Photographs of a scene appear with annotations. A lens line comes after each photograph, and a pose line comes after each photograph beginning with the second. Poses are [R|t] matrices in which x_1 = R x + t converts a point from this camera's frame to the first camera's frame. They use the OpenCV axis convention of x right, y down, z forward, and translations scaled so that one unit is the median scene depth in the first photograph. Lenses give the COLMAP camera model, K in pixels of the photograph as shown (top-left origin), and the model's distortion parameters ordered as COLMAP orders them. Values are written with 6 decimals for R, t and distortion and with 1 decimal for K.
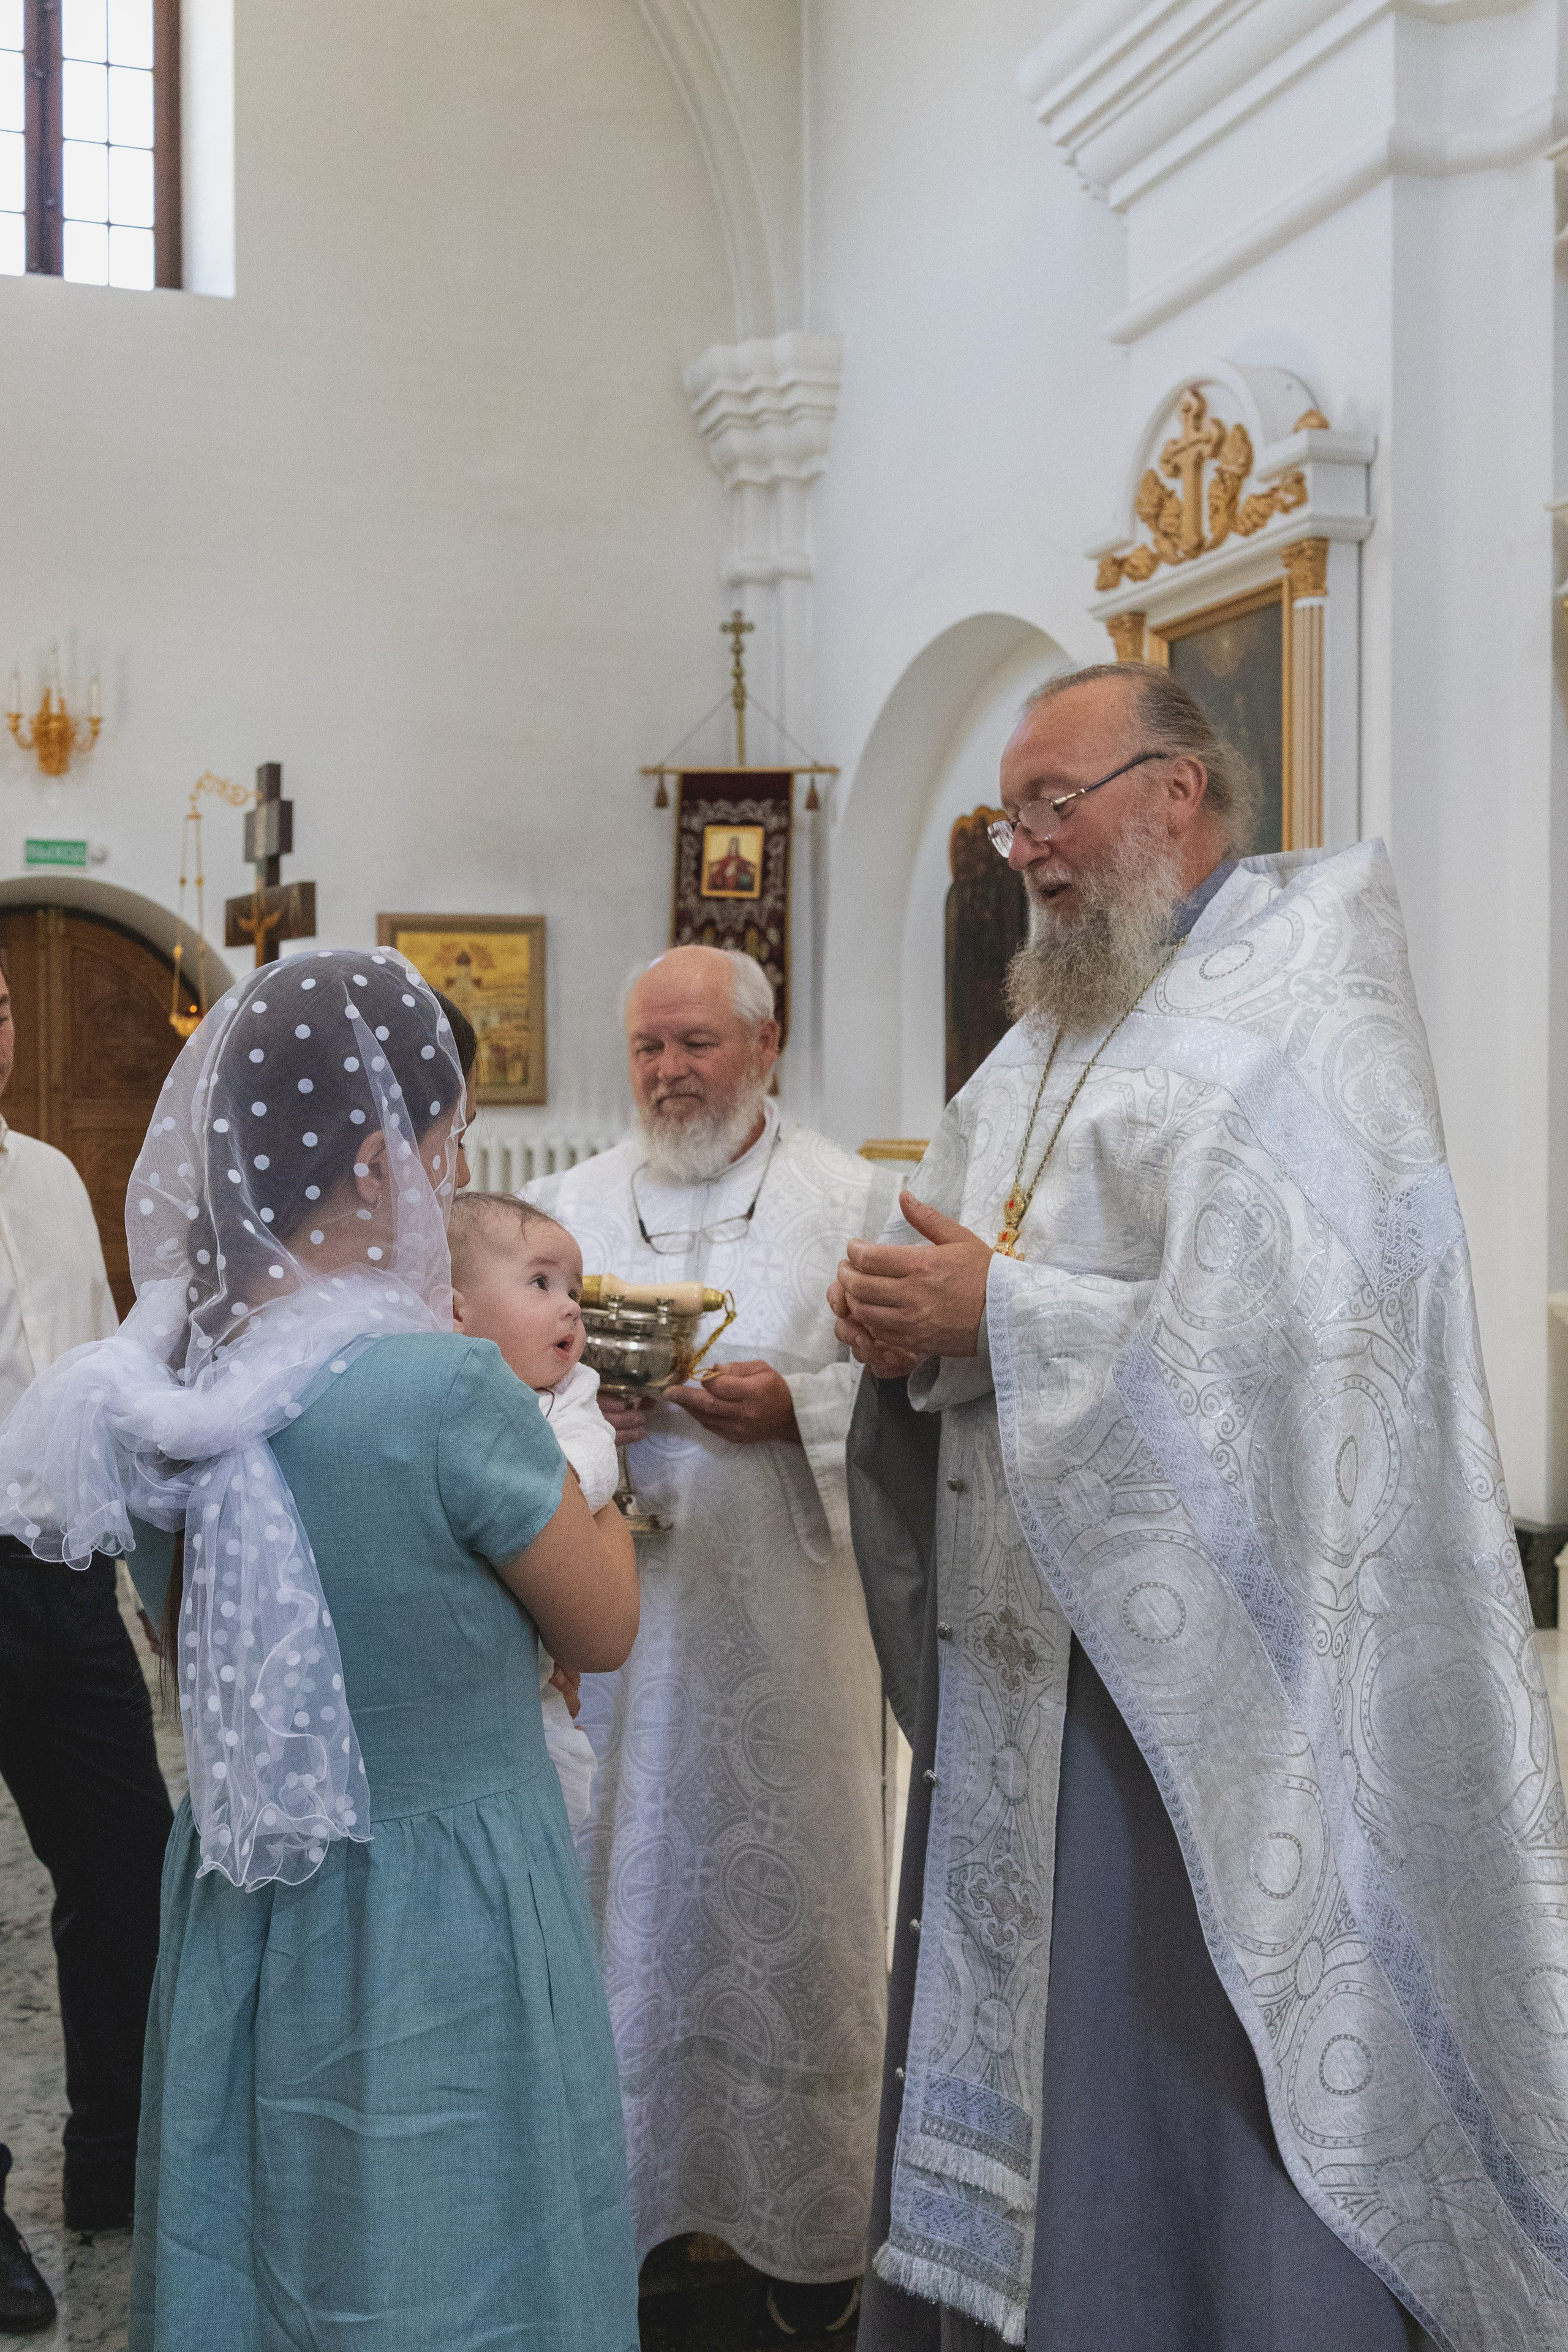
lens RADIAL K [[2270.8, 0, 682.4], [0, 2270.8, 1175.8], [0, 0, 1]] dist [-0.008055, -0.028599]
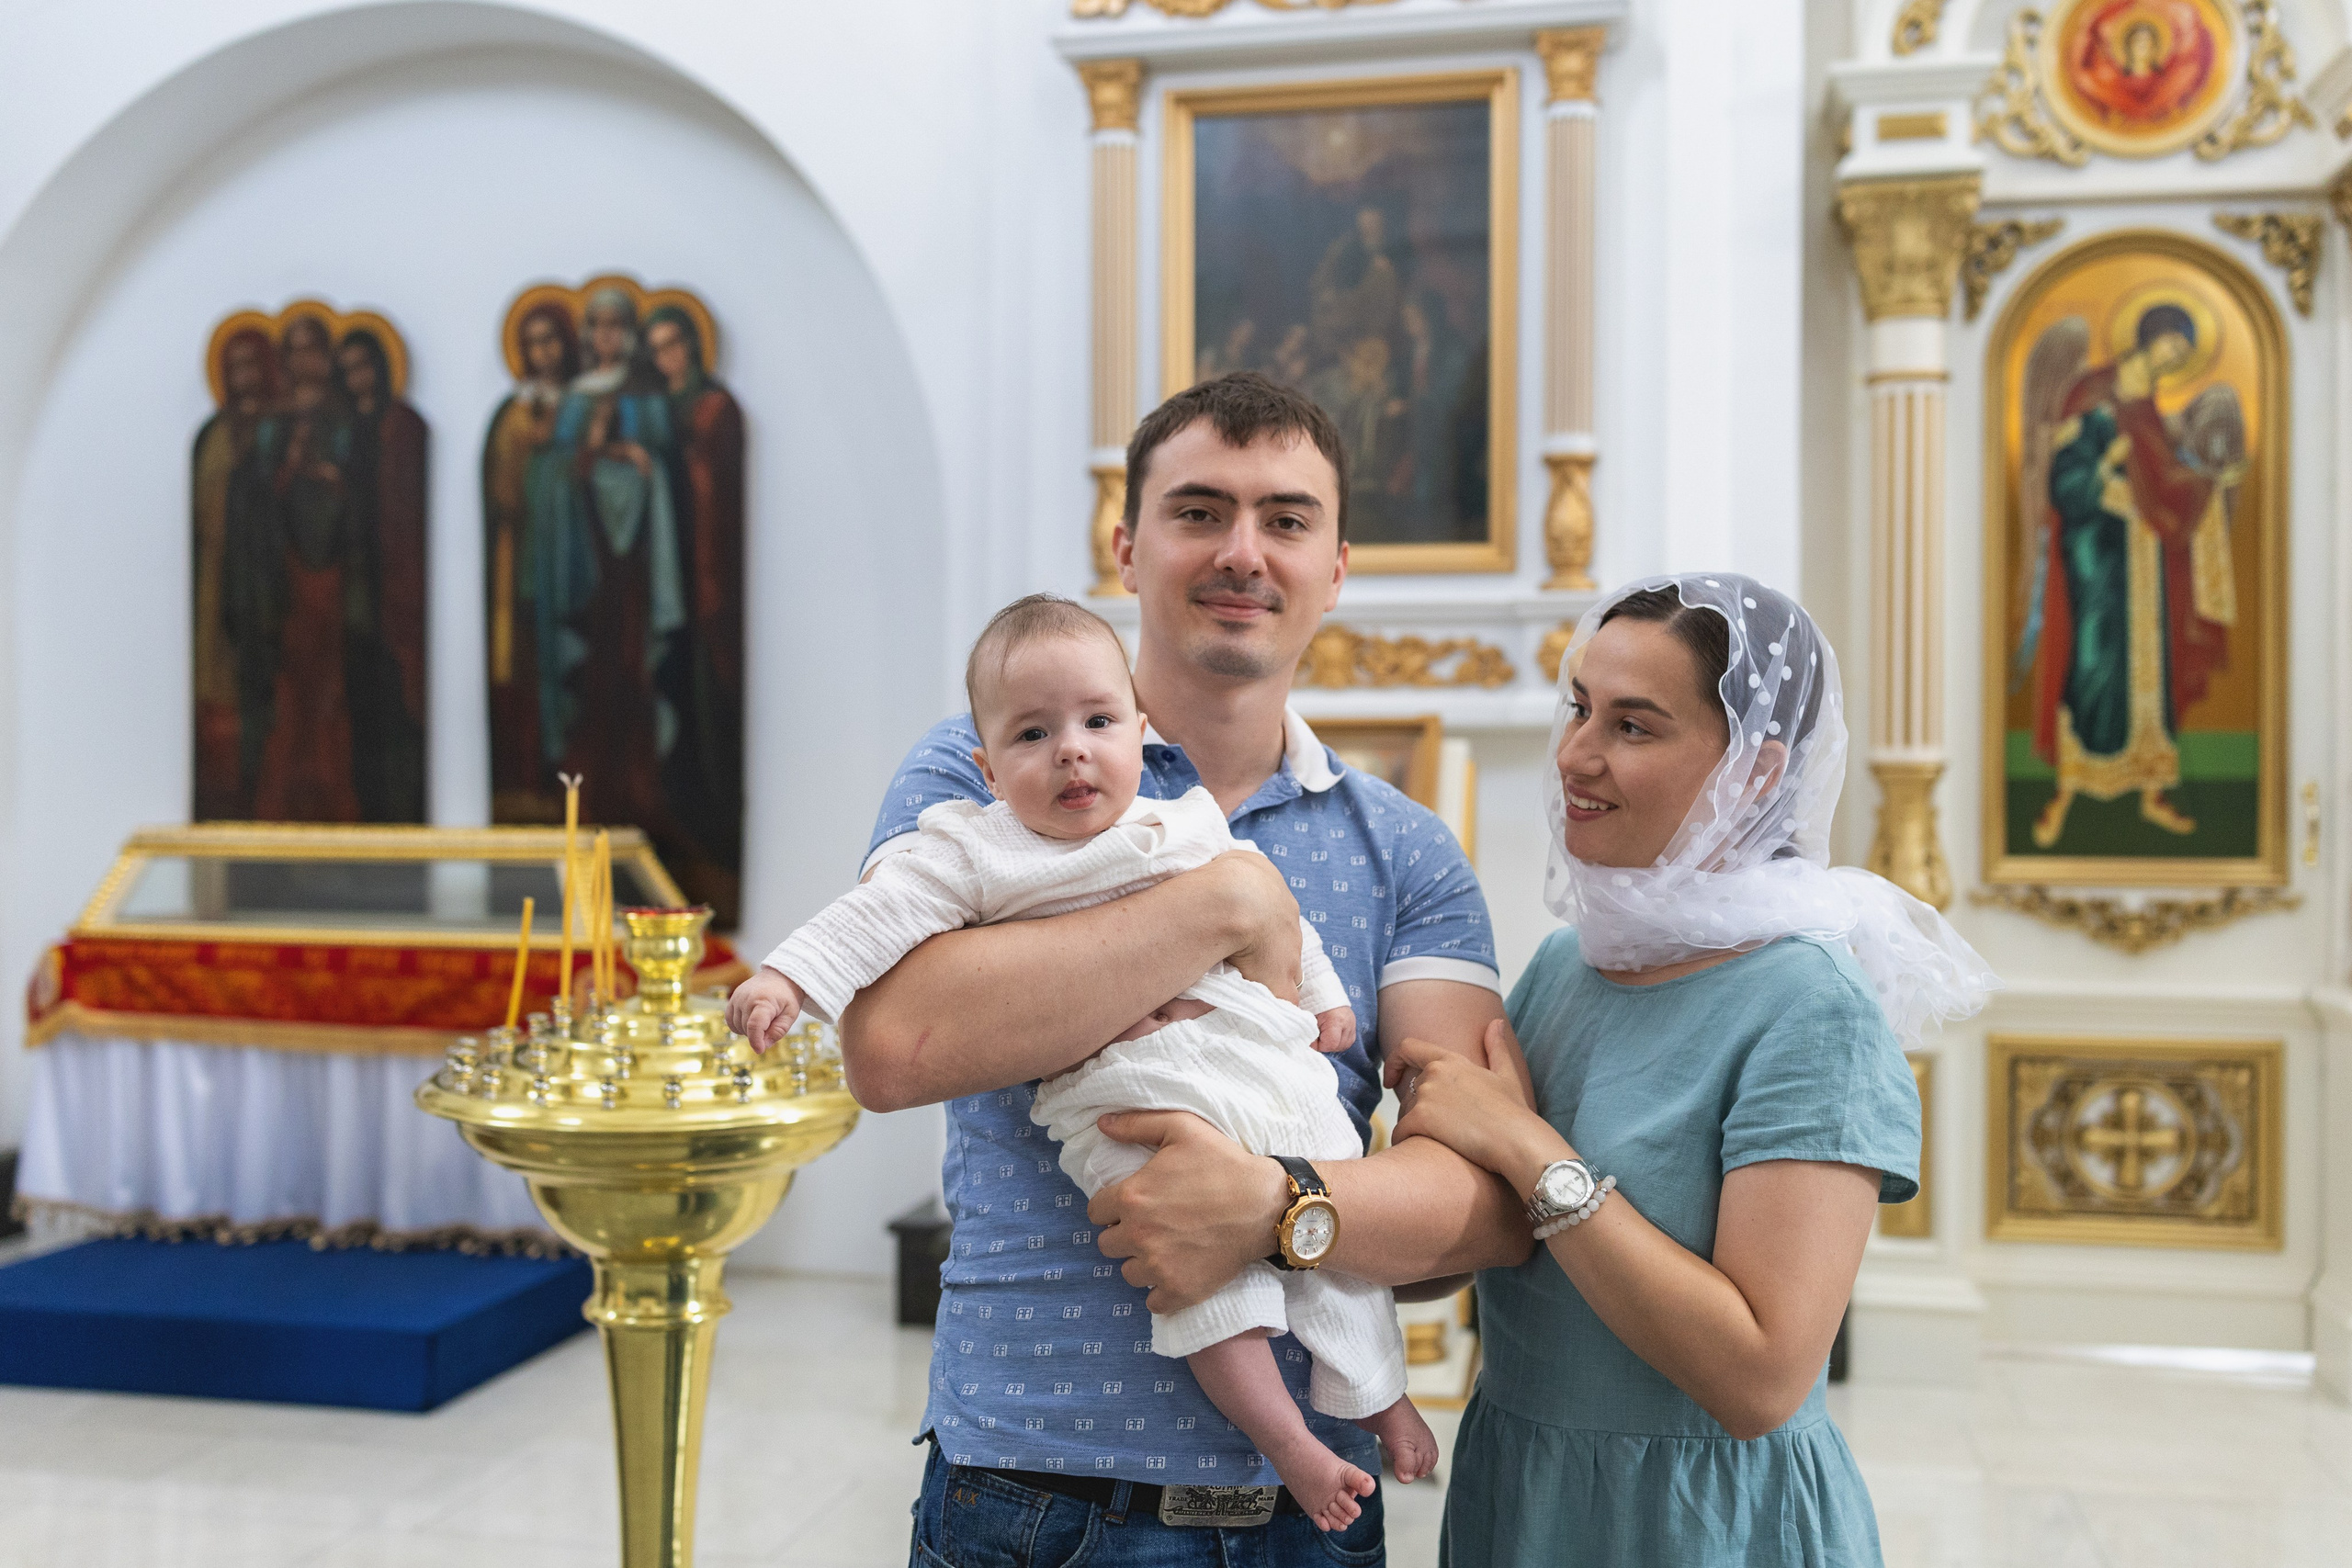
lens RADIAL K [[2247.1, 0, 1214.9], [0, 2247.1, 749.9], [0, 0, 1]] dist [0.015176, -0.059011]
pose [[0.512277, 0.007865, 0.858784, -0.266013], [0.026707, 0.999329, -0.025083, -0.013322], [-0.858405, 0.035785, 0.511723, 0.443543]]
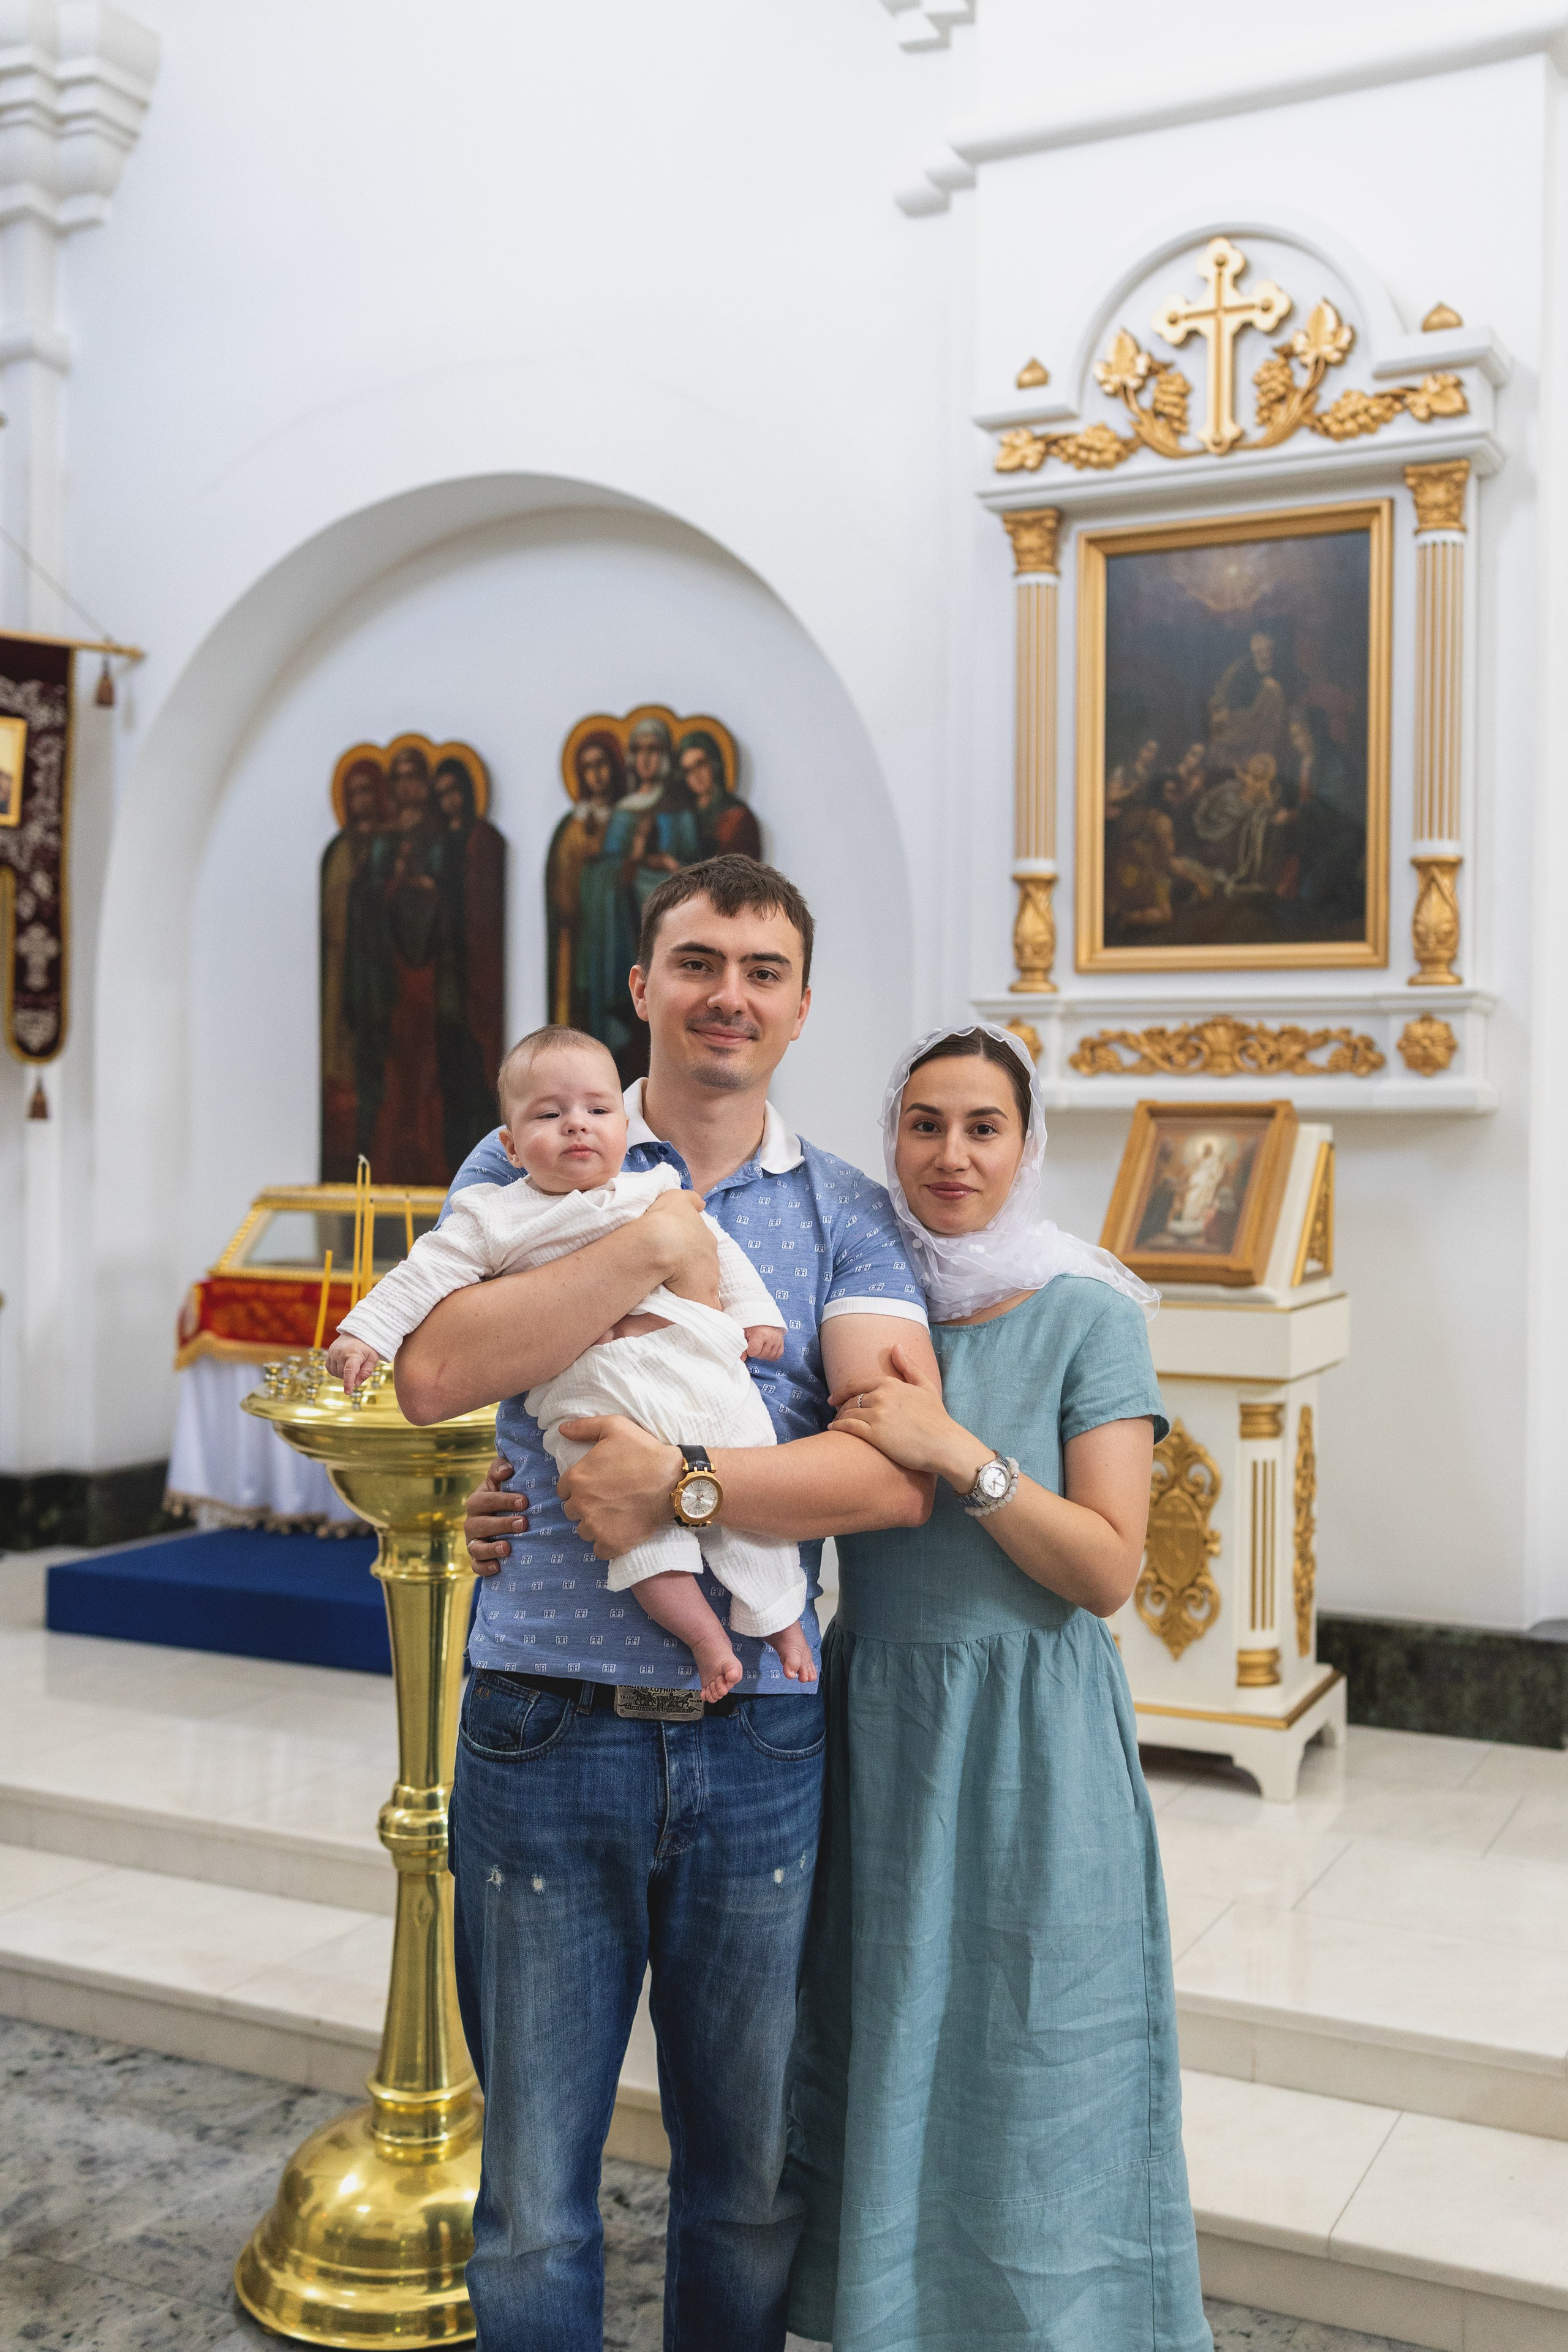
lens RADIAL K [[2262.7, 0, 980.4], [0, 2262.7, 1142.9], [0, 0, 1]] dist [0.008600, -0.003748]
pose [[0.685716, 0.001683, 0.727867, -0.265799], [0.014882, 0.999756, -0.016332, -0.013976], [-0.727717, 0.022031, 0.685524, 0.345693]]
